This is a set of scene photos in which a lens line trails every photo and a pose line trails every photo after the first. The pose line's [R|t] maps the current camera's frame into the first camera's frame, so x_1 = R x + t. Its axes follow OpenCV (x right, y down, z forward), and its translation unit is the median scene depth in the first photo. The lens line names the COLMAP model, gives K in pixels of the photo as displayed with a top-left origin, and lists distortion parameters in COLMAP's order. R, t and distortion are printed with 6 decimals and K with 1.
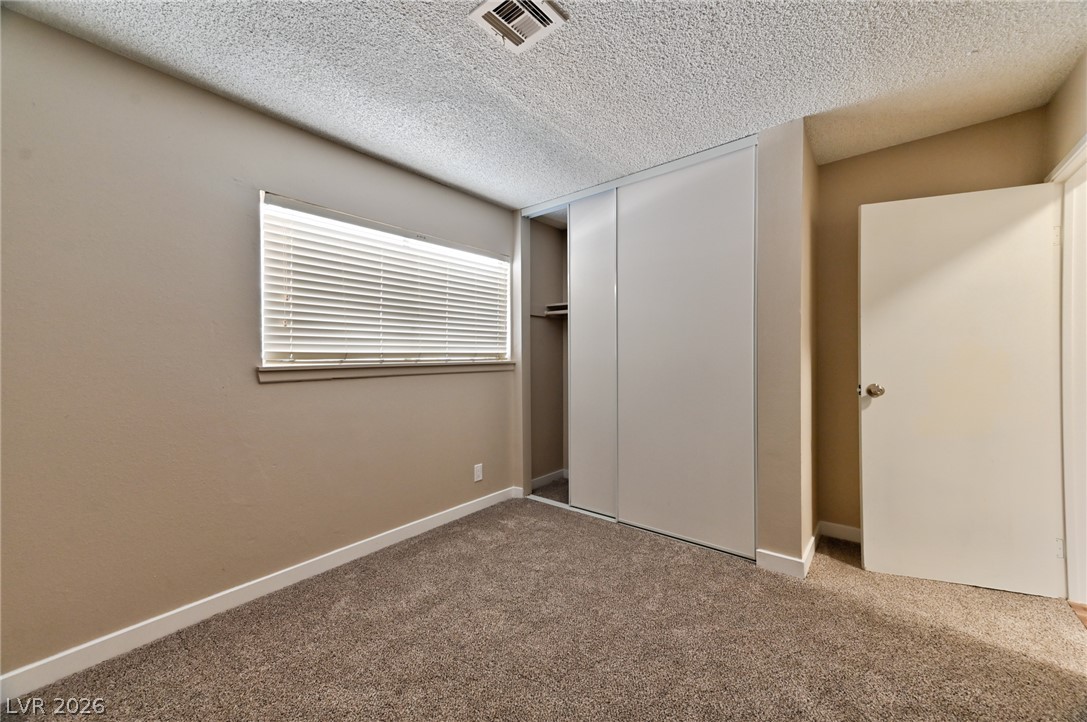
lens RADIAL K [[421.2, 0, 549.9], [0, 421.2, 361.1], [0, 0, 1]] dist [0.023115, 0.000085]
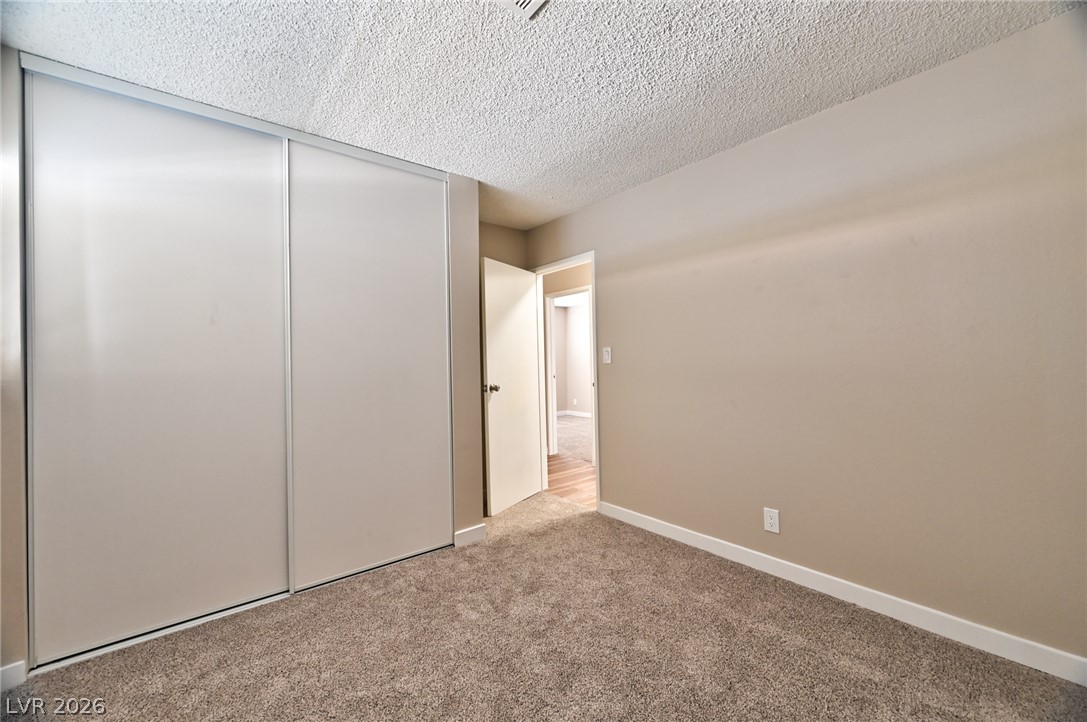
lens RADIAL K [[431.8, 0, 546.4], [0, 431.8, 357.3], [0, 0, 1]] dist [0.025655, 0.000059]
pose [[0.210260, 0.011941, 0.977573, -0.623738], [0.024598, 0.999544, -0.017500, -0.003589], [-0.977336, 0.027726, 0.209871, 0.513365]]
